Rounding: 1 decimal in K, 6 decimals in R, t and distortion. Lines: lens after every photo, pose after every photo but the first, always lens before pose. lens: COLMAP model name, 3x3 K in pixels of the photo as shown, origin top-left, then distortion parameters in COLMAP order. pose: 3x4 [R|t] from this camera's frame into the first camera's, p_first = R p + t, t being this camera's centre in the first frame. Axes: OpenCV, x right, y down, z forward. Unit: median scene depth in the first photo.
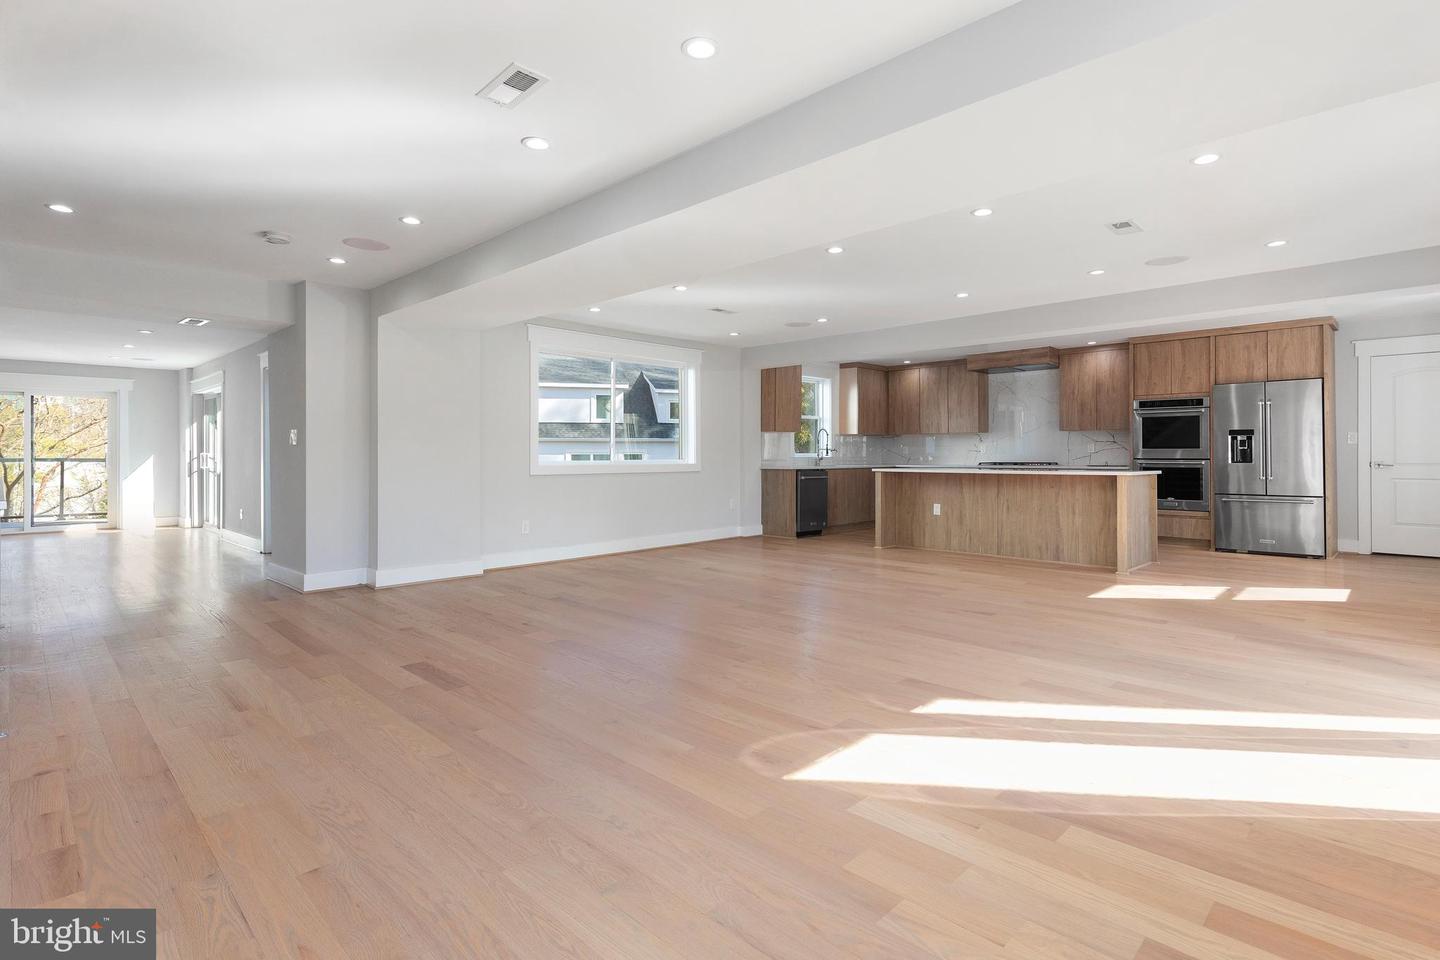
lens RADIAL K [[690.8, 0, 722.7], [0, 690.8, 444.4], [0, 0, 1]] dist [-0.001737, -0.000431]
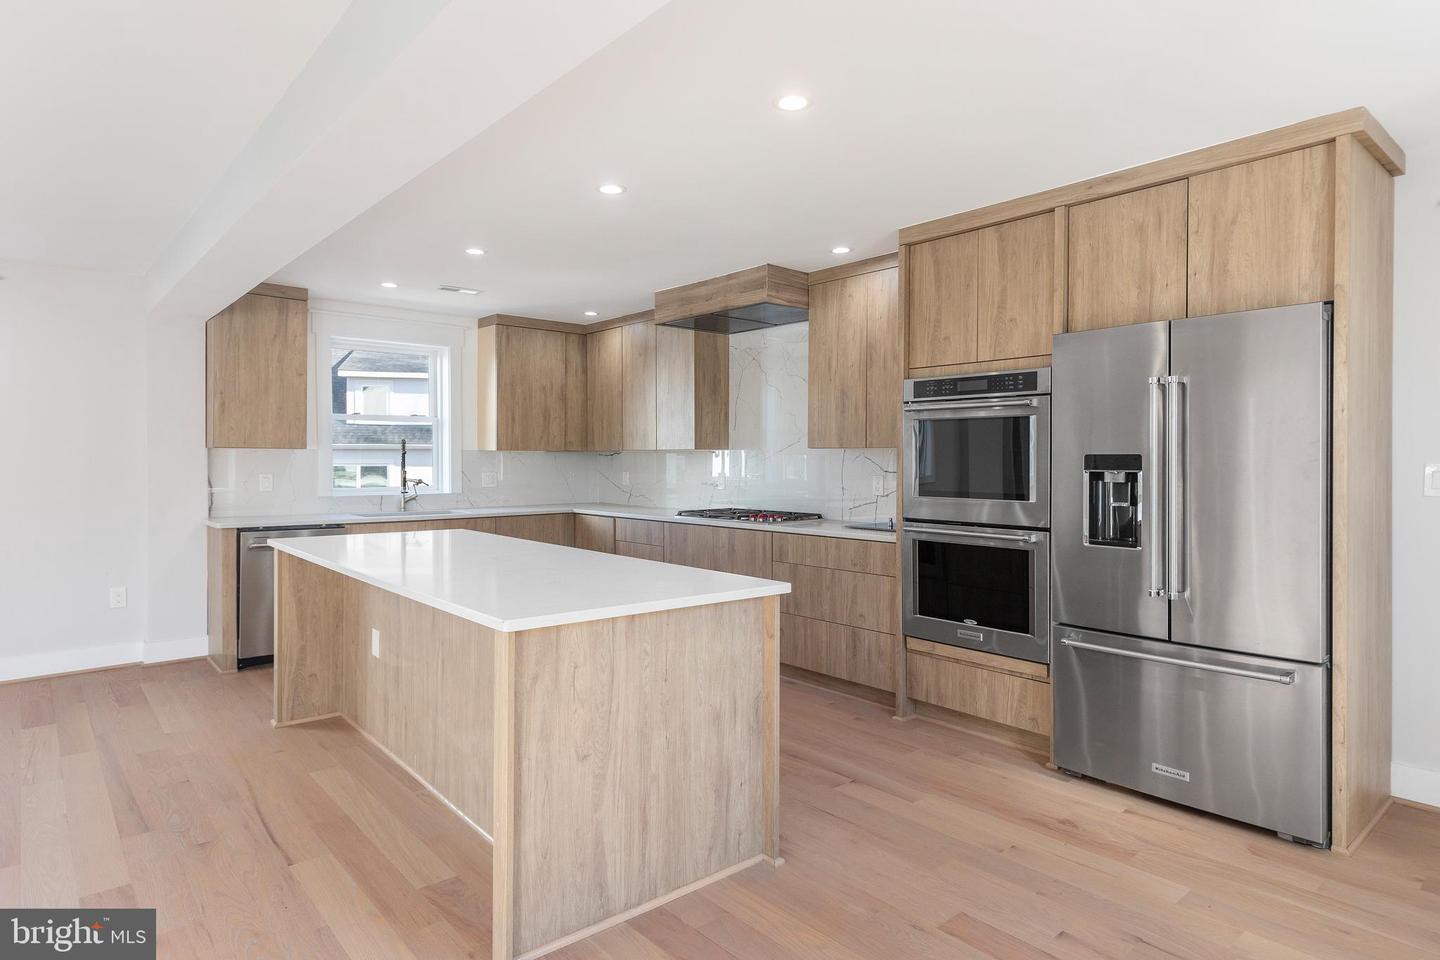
lens RADIAL K [[786.1, 0, 718.7], [0, 786.1, 462.1], [0, 0, 1]] dist [0.001855, -0.000656]
pose [[0.997864, 0.004275, -0.065188, 0.534403], [-0.003119, 0.999836, 0.017826, -0.022547], [0.065253, -0.017585, 0.997714, 0.536194]]
